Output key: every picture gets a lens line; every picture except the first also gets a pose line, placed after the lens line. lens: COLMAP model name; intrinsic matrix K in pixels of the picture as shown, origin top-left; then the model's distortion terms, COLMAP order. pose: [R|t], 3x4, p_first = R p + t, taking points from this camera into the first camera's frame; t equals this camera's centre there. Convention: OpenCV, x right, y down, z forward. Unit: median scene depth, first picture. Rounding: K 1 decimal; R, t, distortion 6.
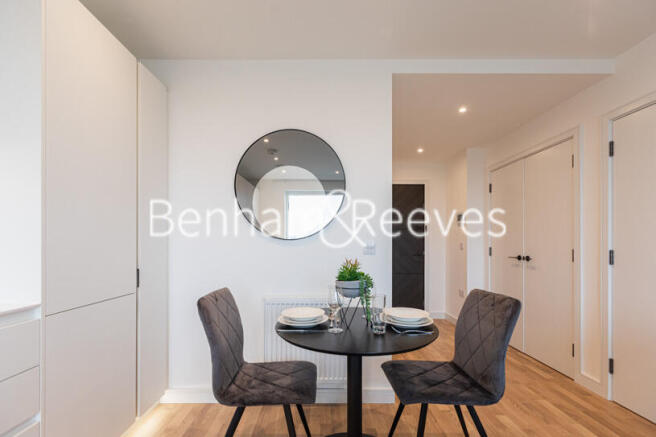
lens RADIAL K [[312.6, 0, 325.8], [0, 312.6, 242.4], [0, 0, 1]] dist [0.000279, -0.000020]
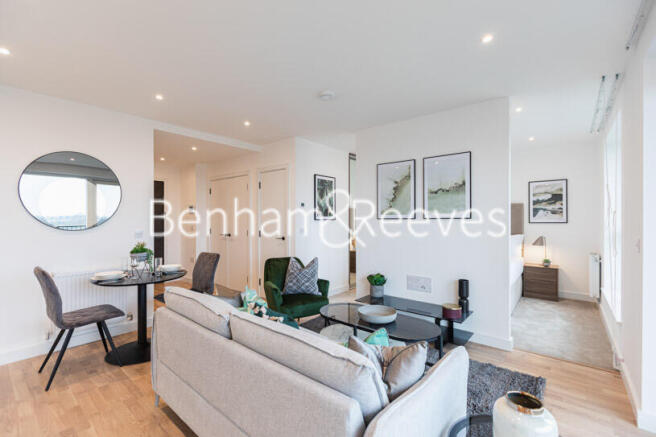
lens RADIAL K [[292.1, 0, 318.8], [0, 292.1, 219.2], [0, 0, 1]] dist [0.015660, 0.000012]
pose [[0.675109, -0.007994, 0.737674, -0.469936], [0.004113, 0.999967, 0.007072, -0.087039], [-0.737706, -0.001740, 0.675120, -0.965555]]
